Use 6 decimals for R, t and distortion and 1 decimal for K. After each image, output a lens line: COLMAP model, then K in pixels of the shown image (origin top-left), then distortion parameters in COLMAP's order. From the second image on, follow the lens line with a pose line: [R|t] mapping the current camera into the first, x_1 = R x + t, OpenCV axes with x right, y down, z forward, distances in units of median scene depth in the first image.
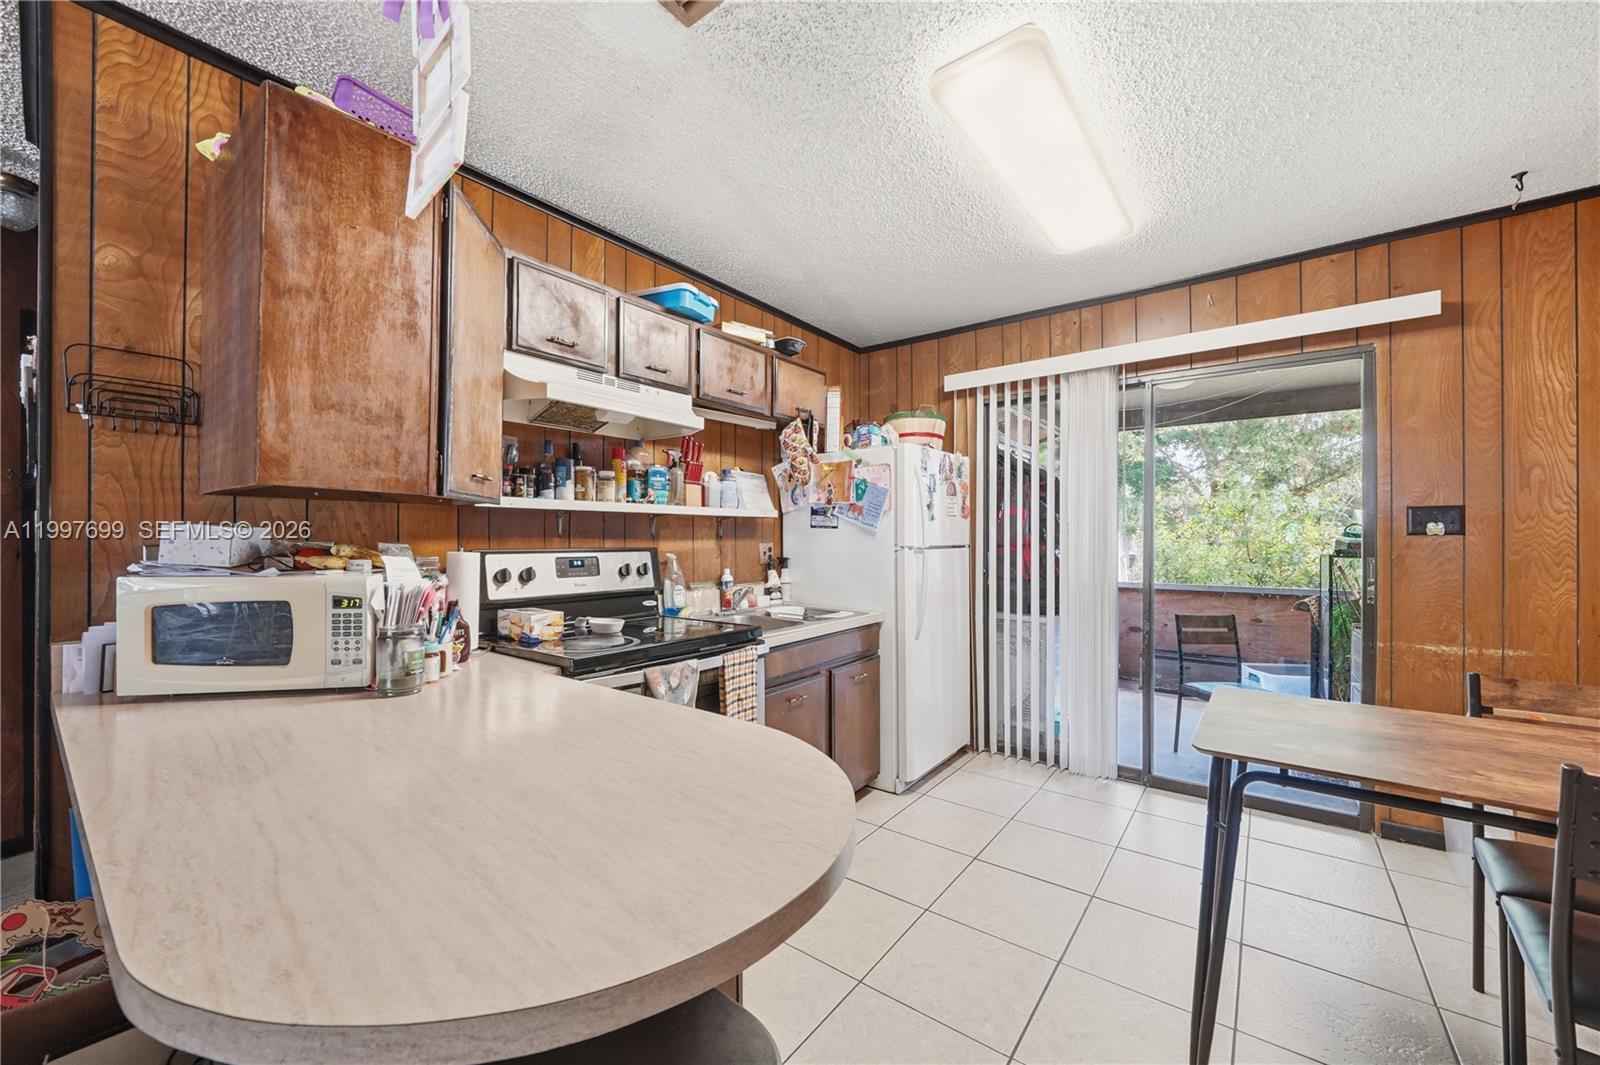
lens RADIAL K [[613.5, 0, 796.0], [0, 613.5, 539.0], [0, 0, 1]] dist [-0.017532, 0.005778]
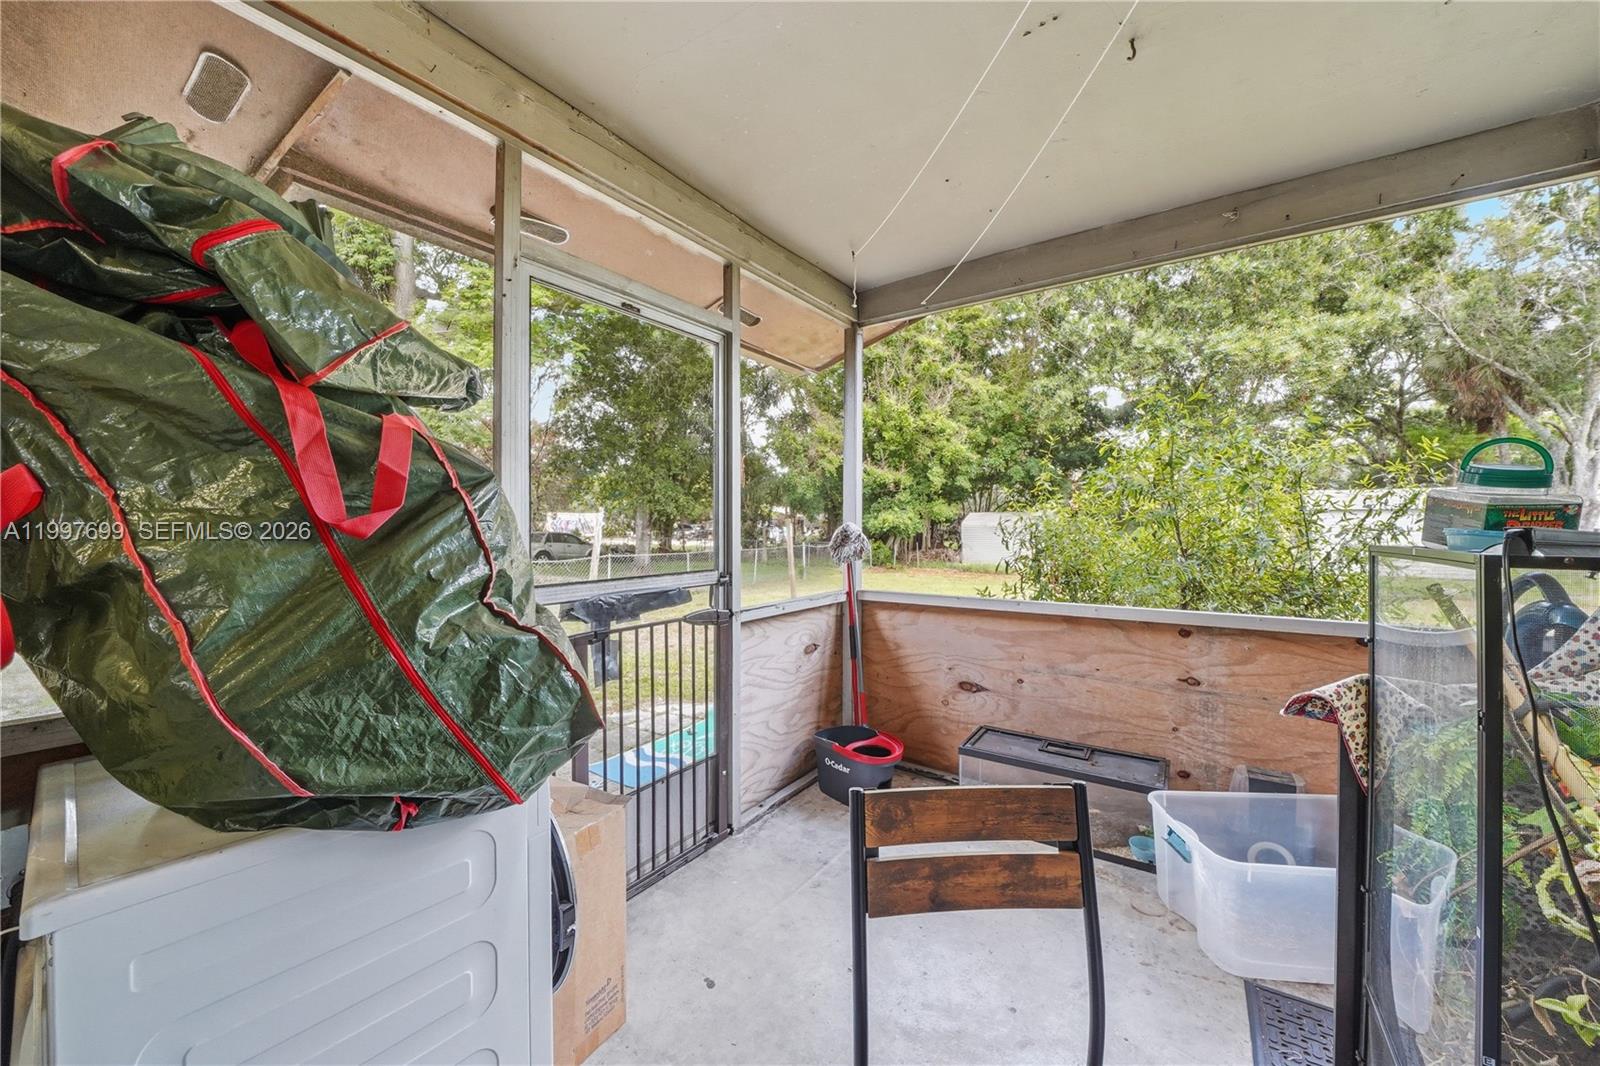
lens RADIAL K [[590.1, 0, 796.5], [0, 590.1, 523.1], [0, 0, 1]] dist [-0.000363, 0.000005]
pose [[0.999130, 0.000301, 0.041706, 0.448076], [-0.000190, 0.999996, -0.002659, 0.008848], [-0.041706, 0.002649, 0.999126, 0.575163]]
